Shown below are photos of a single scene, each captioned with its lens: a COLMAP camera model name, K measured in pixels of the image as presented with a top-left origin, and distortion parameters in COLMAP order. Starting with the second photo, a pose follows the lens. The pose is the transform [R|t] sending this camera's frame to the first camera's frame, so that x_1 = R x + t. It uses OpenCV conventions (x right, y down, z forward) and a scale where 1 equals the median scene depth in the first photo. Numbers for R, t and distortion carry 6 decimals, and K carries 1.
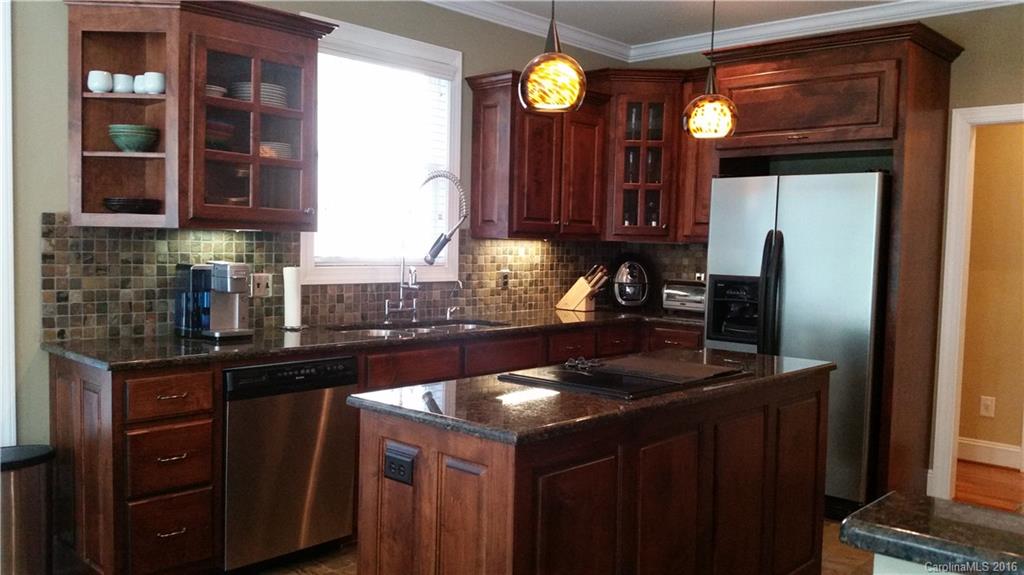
lens RADIAL K [[850.4, 0, 511.3], [0, 850.4, 287.2], [0, 0, 1]] dist [0.006082, 0.001362]
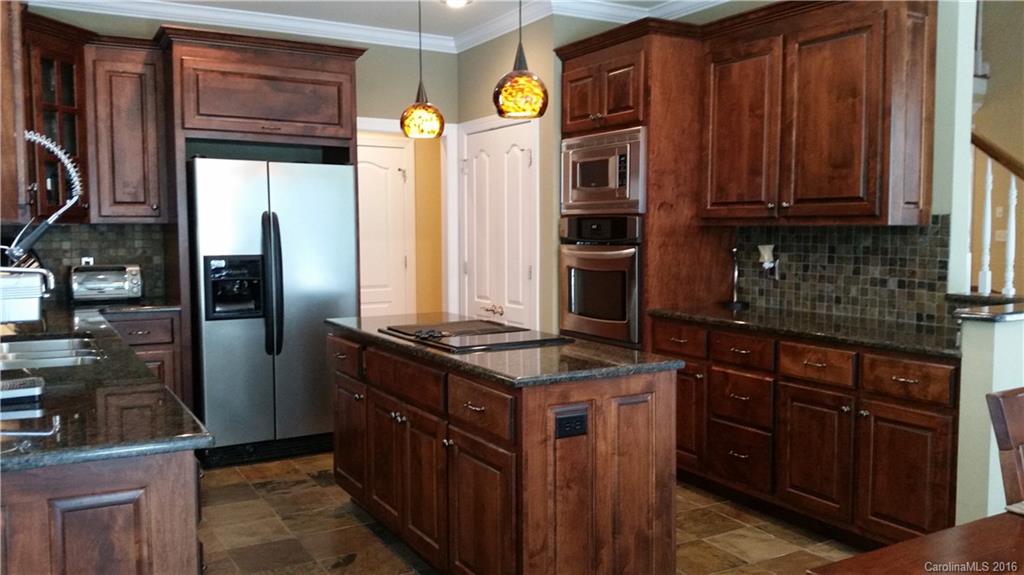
lens RADIAL K [[850.4, 0, 512.3], [0, 850.4, 289.9], [0, 0, 1]] dist [0.006082, 0.001362]
pose [[0.296302, -0.089520, 0.950890, -0.659659], [0.056245, 0.995505, 0.076194, -0.033416], [-0.953437, 0.030906, 0.300005, 0.384640]]
